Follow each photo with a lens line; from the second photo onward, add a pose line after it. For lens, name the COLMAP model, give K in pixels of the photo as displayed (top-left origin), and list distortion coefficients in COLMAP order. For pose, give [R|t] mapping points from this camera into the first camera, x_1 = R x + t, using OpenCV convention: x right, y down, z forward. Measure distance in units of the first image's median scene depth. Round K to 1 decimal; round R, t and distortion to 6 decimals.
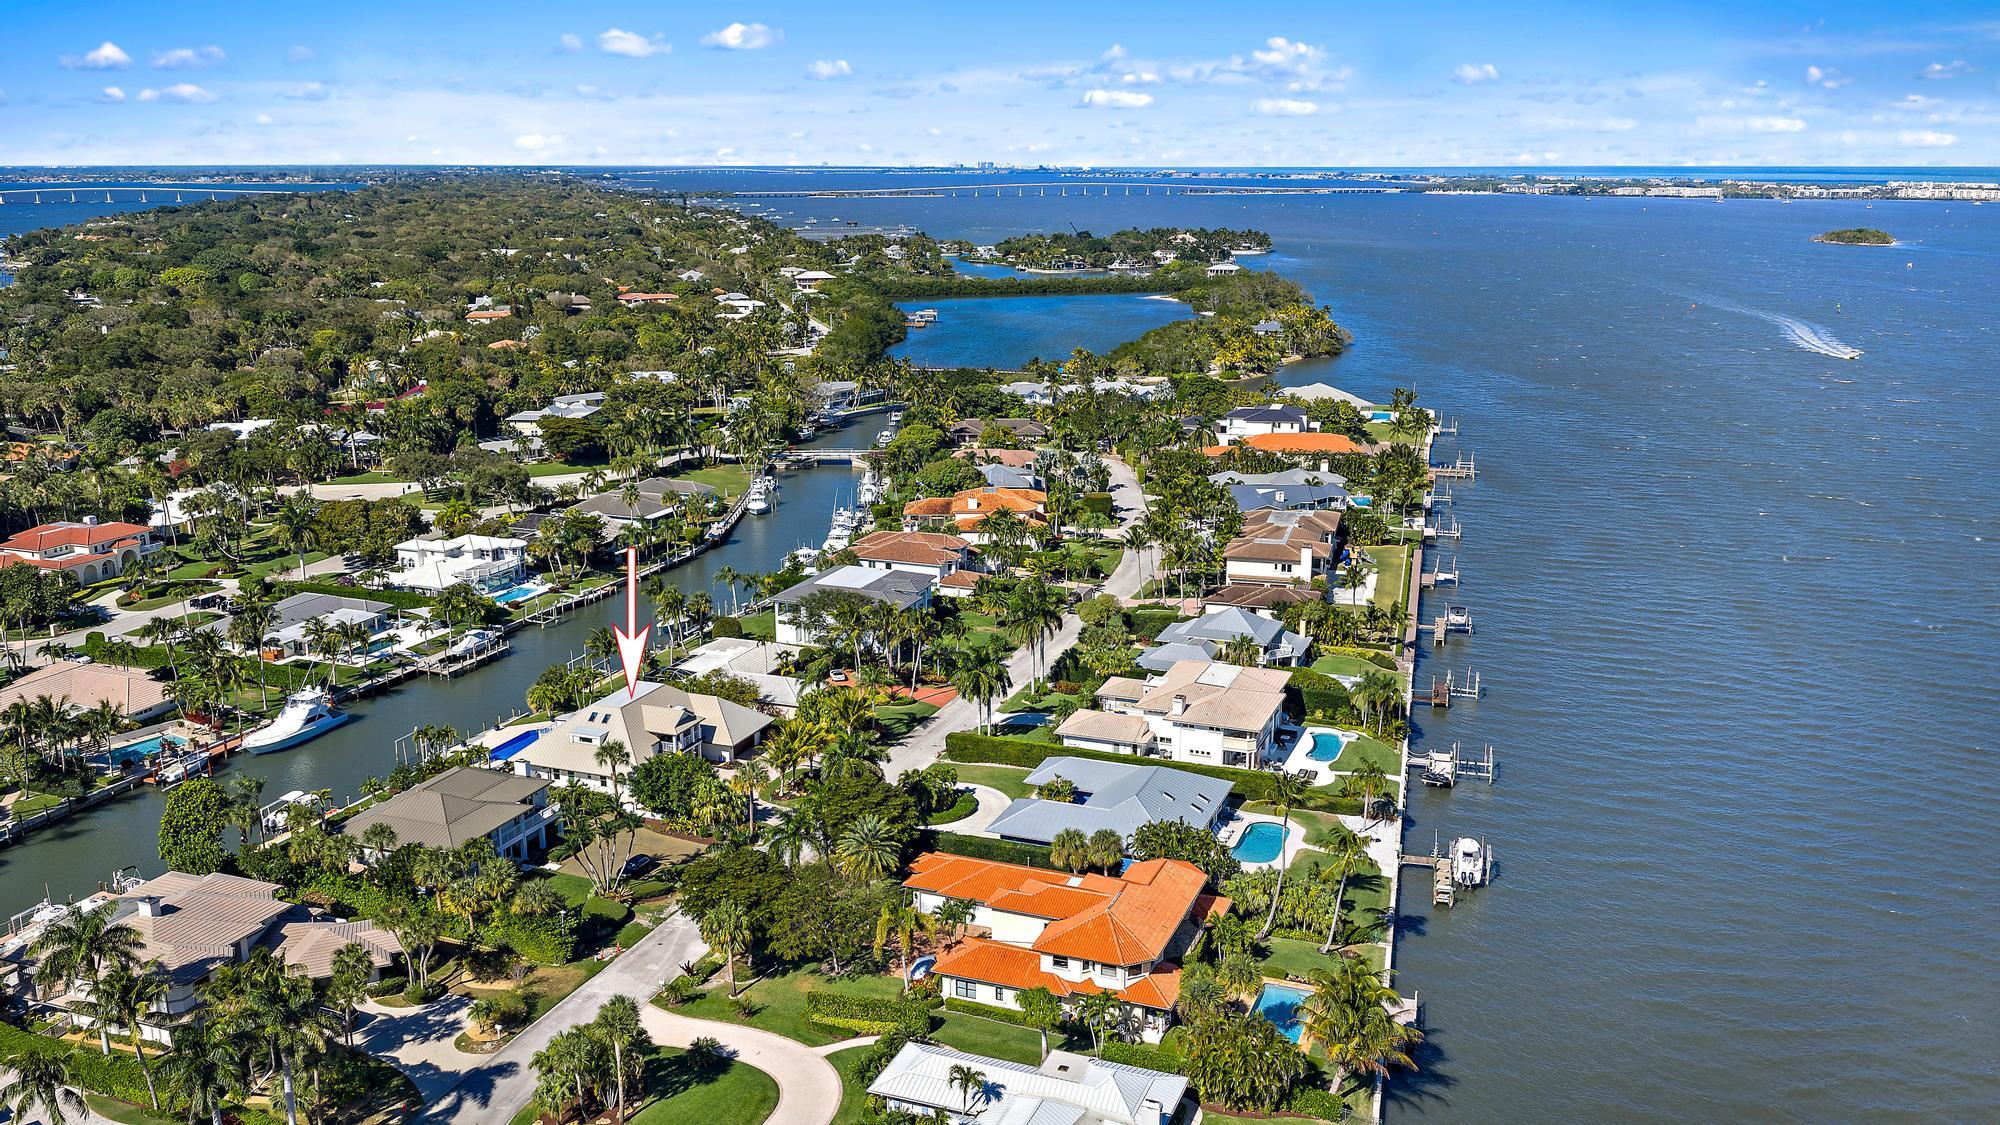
lens RADIAL K [[1638.6, 0, 1000.0], [0, 1638.6, 562.5], [0, 0, 1]] dist [-0.050042, 0.000989]
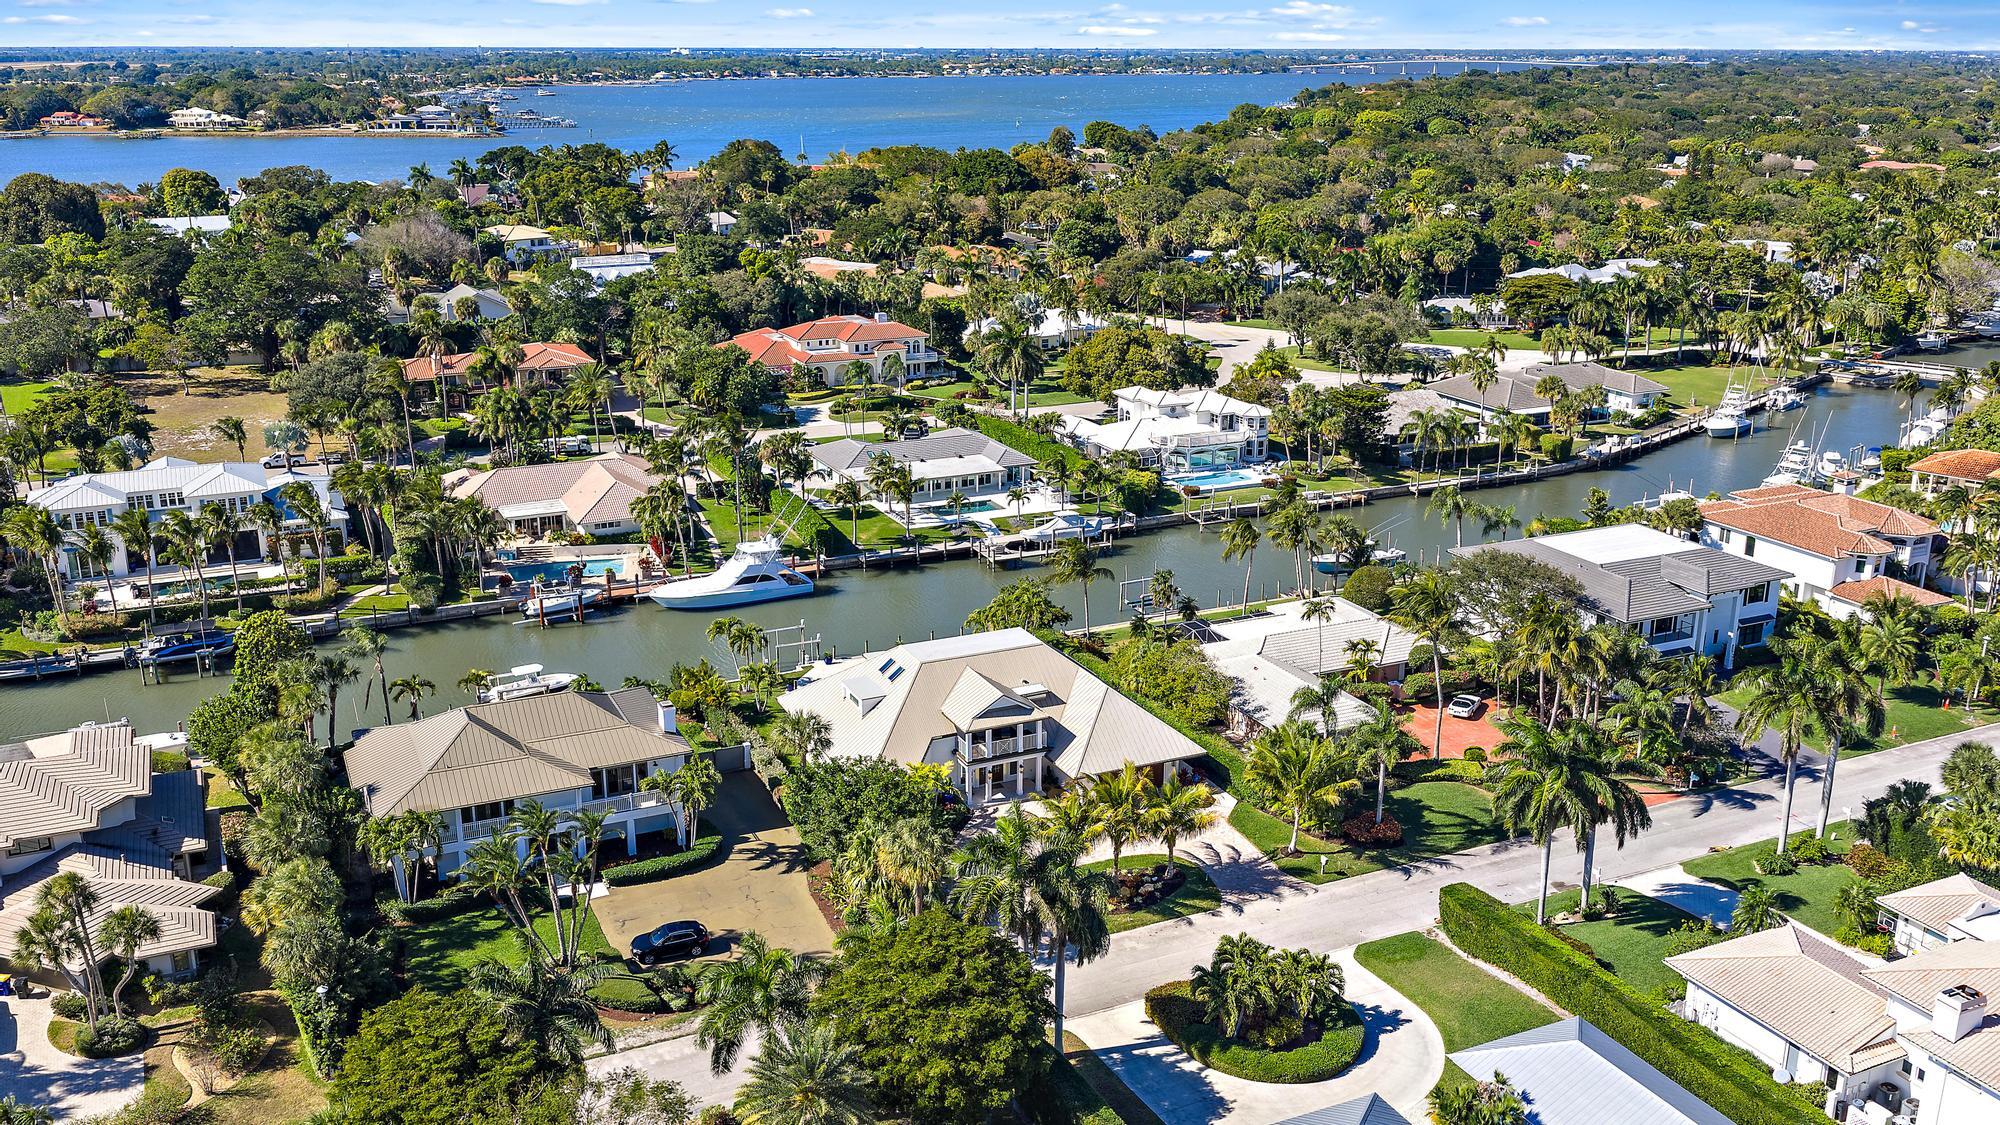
lens RADIAL K [[1638.6, 0, 1000.0], [0, 1638.6, 562.5], [0, 0, 1]] dist [-0.050042, 0.000989]
pose [[0.688649, 0.204540, -0.695648, 0.163340], [-0.162453, 0.978523, 0.126895, -0.023236], [0.706662, 0.025624, 0.707087, 0.484337]]
